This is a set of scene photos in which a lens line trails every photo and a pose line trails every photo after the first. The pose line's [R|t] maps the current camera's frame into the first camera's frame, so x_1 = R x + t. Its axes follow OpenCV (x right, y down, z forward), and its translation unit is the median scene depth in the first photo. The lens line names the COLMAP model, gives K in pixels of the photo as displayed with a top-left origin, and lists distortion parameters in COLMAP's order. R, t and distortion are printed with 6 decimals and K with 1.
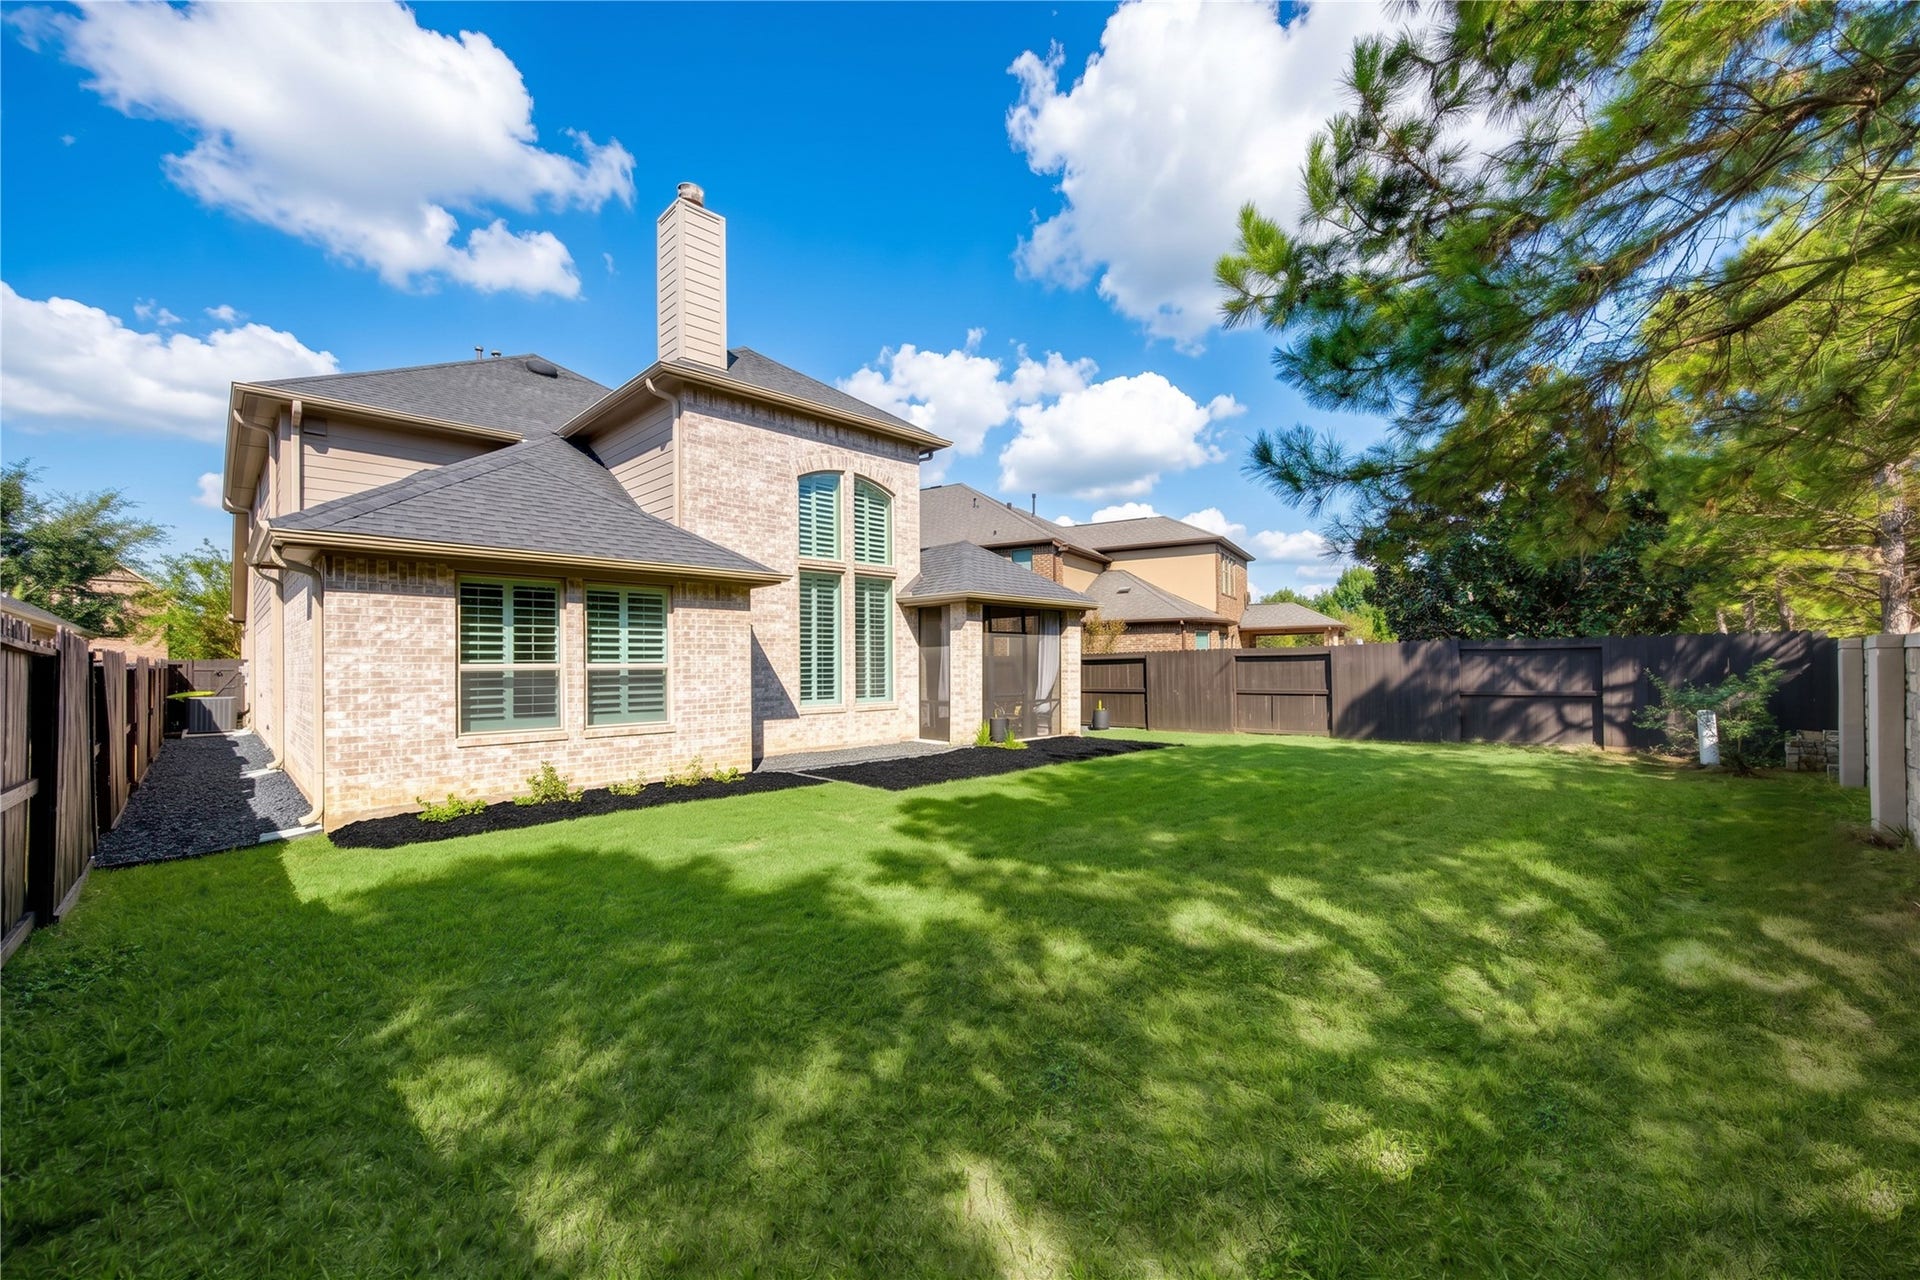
lens RADIAL K [[763.2, 0, 953.8], [0, 763.2, 641.2], [0, 0, 1]] dist [0.008917, -0.000196]
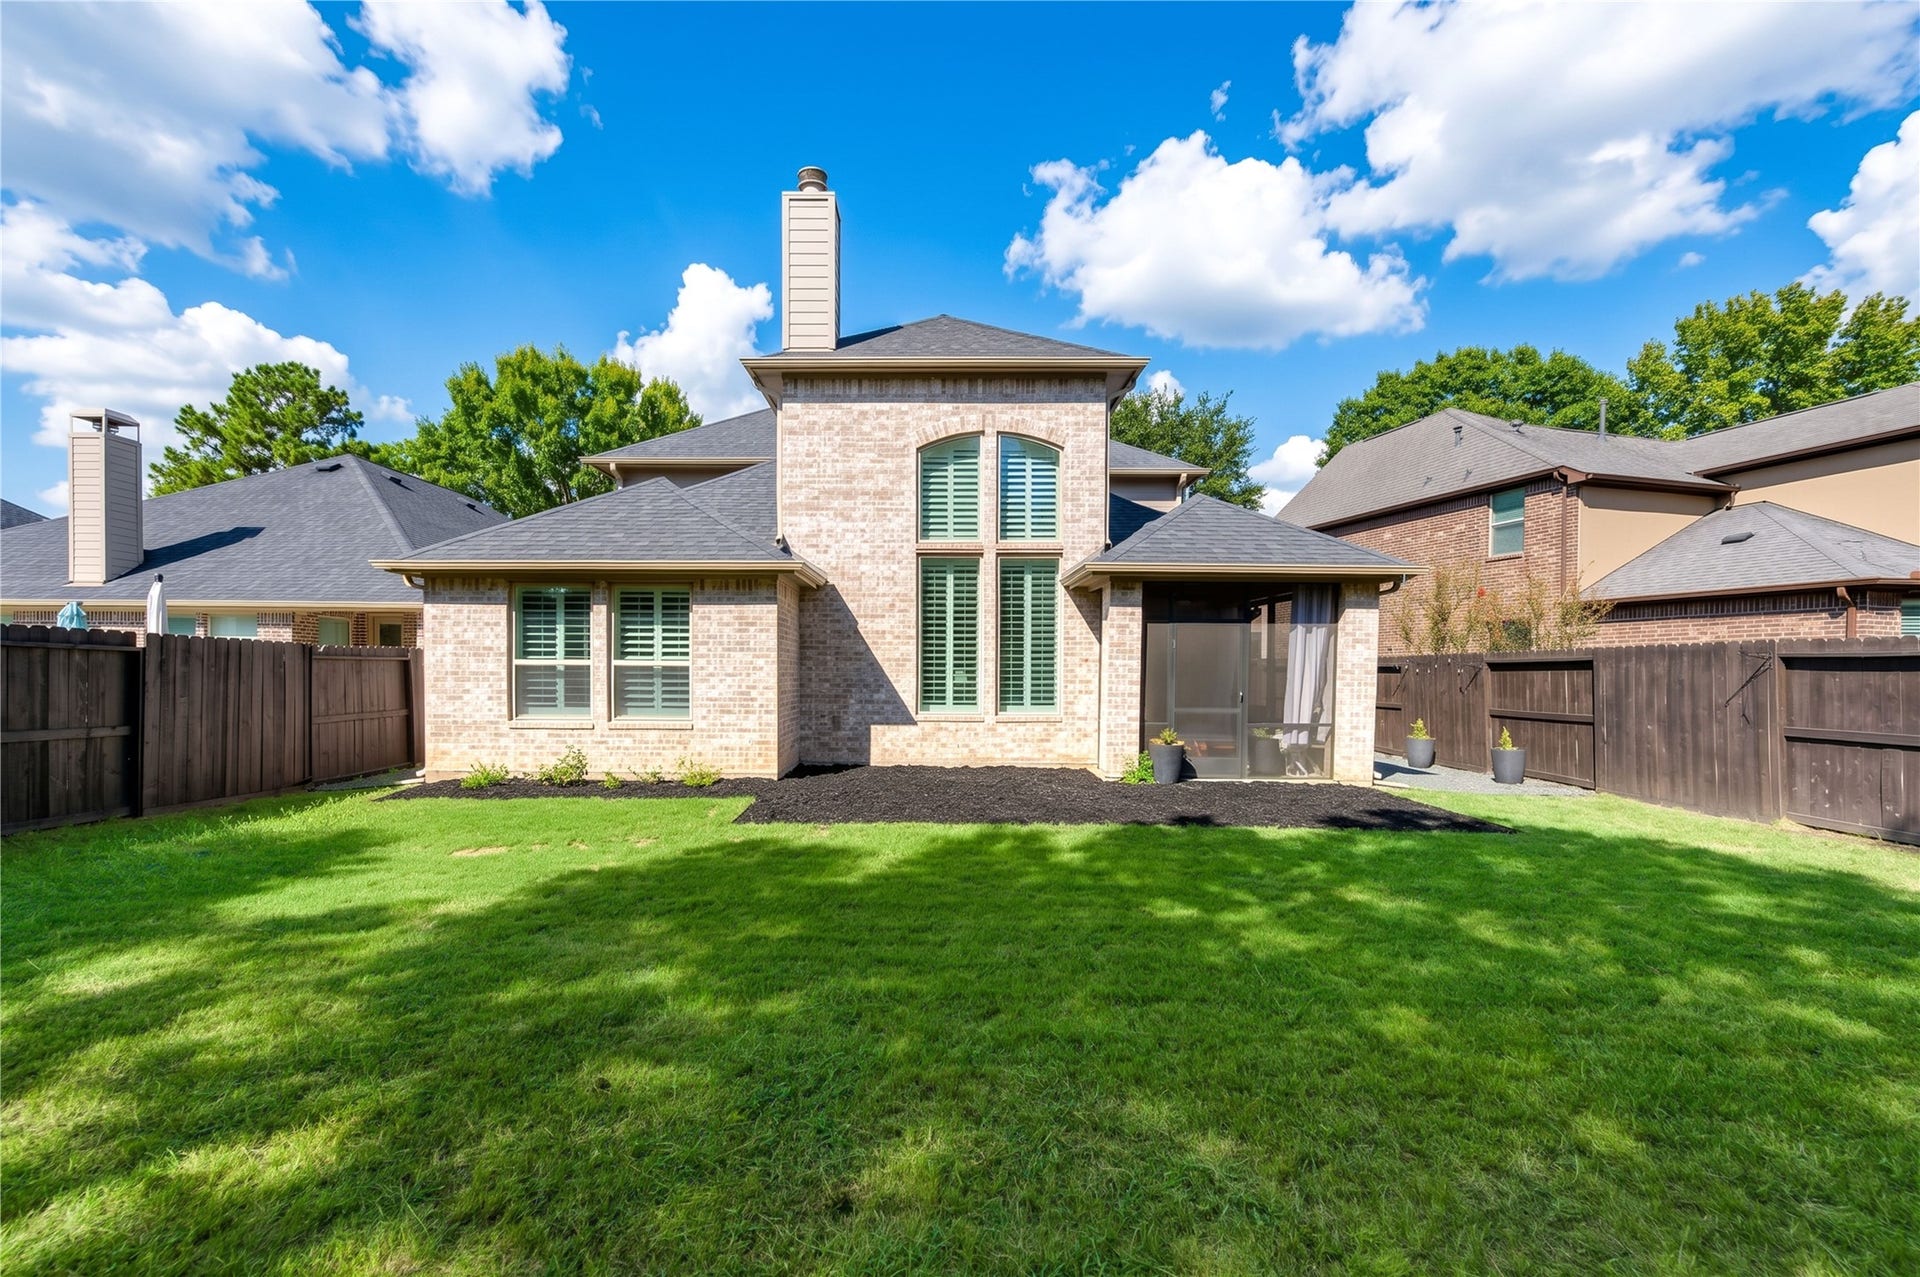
lens RADIAL K [[763.2, 0, 959.8], [0, 763.2, 656.2], [0, 0, 1]] dist [0.008917, -0.000196]
pose [[0.707647, 0.004697, -0.706551, 0.572202], [0.009950, 0.999812, 0.016613, 0.009816], [0.706496, -0.018786, 0.707467, 0.524636]]
